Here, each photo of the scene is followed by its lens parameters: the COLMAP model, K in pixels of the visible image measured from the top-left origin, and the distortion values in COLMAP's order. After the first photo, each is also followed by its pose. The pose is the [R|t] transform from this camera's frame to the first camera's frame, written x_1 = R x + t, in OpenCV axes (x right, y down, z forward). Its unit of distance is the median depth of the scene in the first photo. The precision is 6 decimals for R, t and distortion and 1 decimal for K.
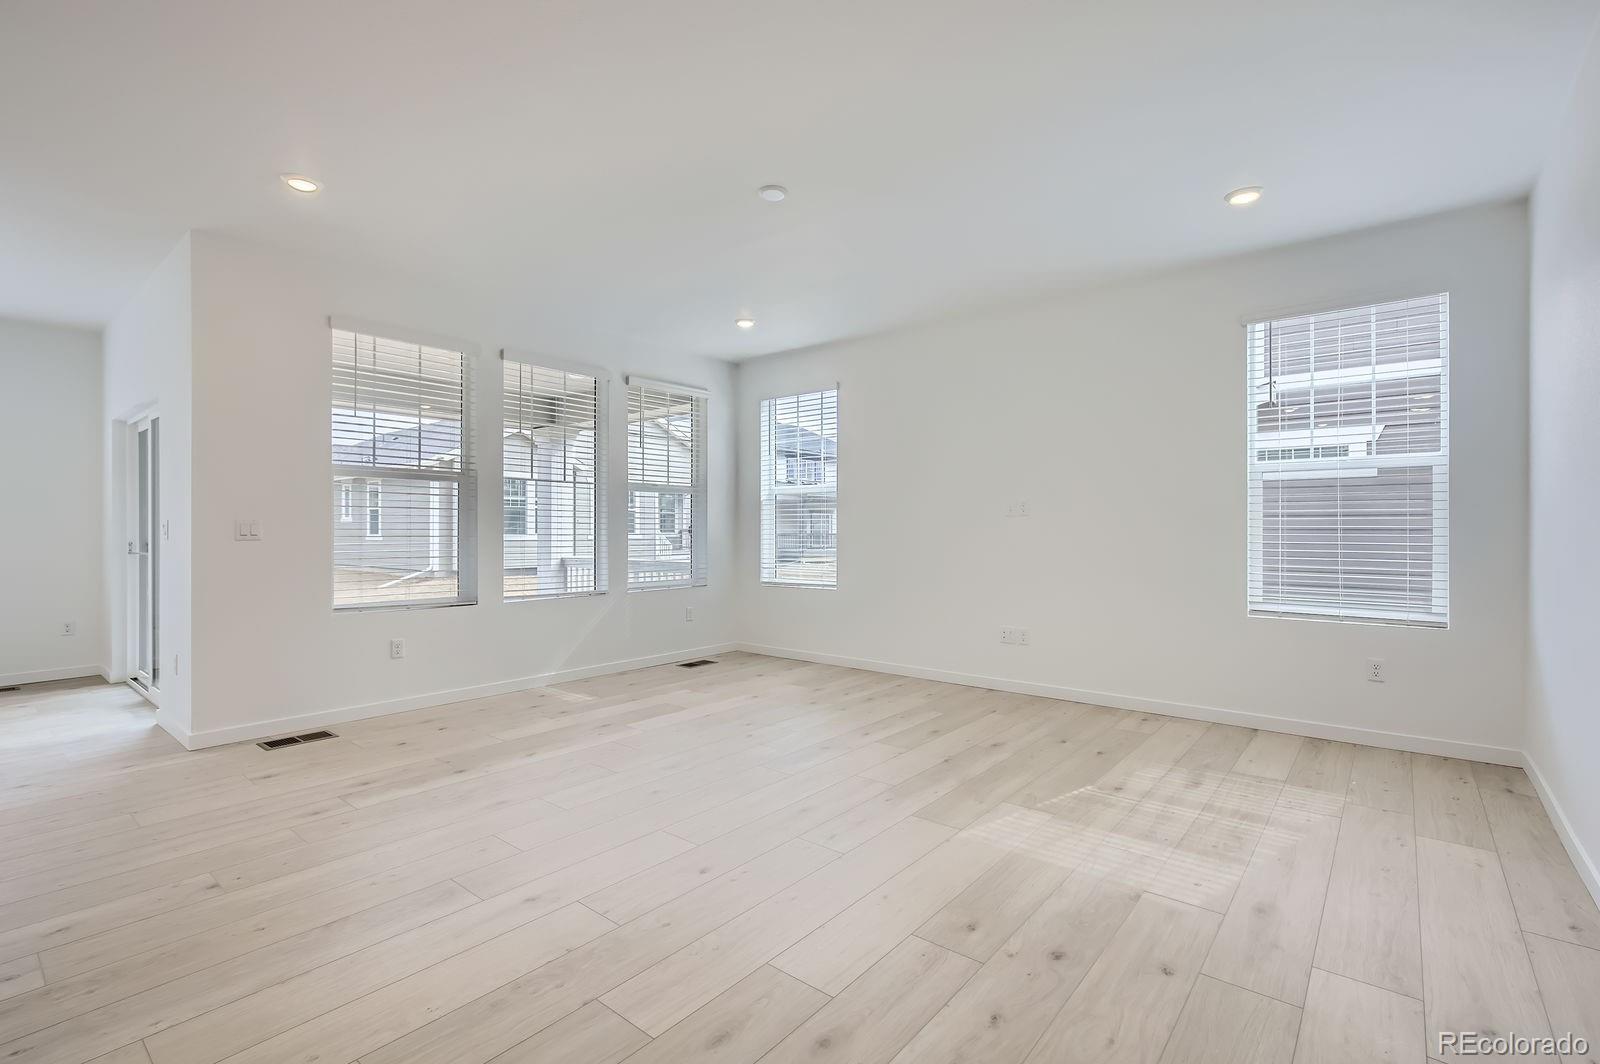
lens RADIAL K [[733.0, 0, 800.0], [0, 733.0, 532.0], [0, 0, 1]] dist [0.000692, -0.000055]
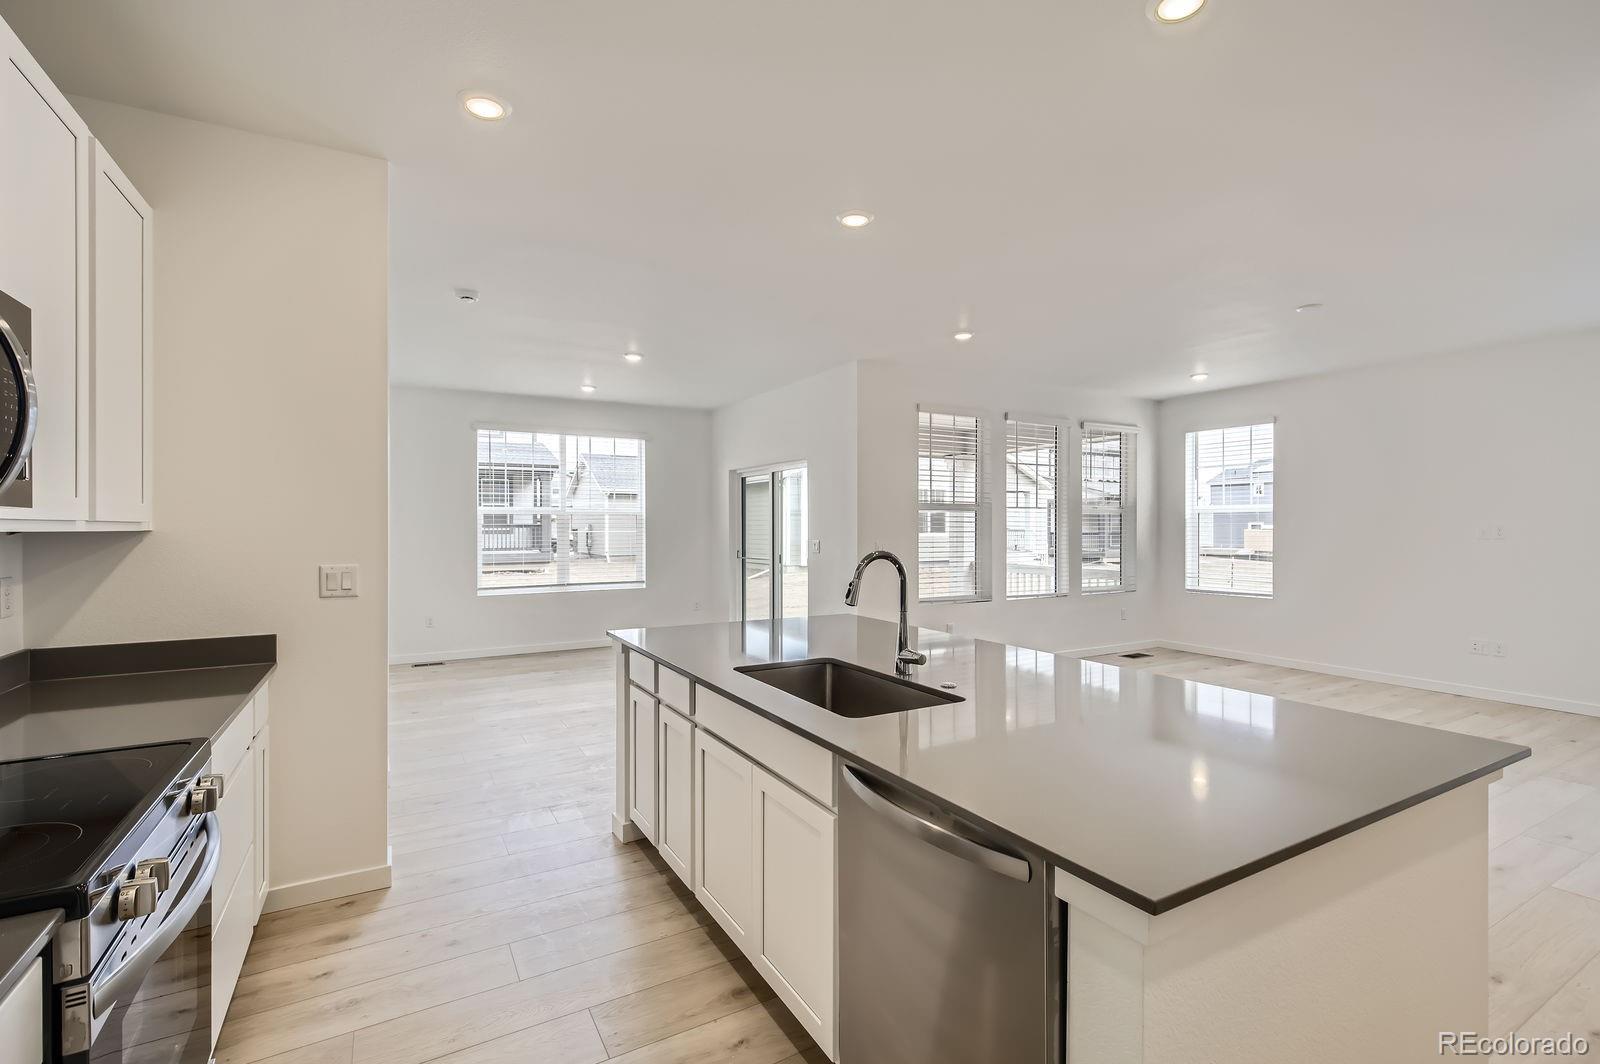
lens RADIAL K [[717.9, 0, 800.0], [0, 717.9, 532.0], [0, 0, 1]] dist [-0.002233, -0.000562]
pose [[0.933269, 0.004815, -0.359147, -0.233878], [-0.003124, 0.999981, 0.005289, -0.028455], [0.359165, -0.003814, 0.933266, -0.304027]]
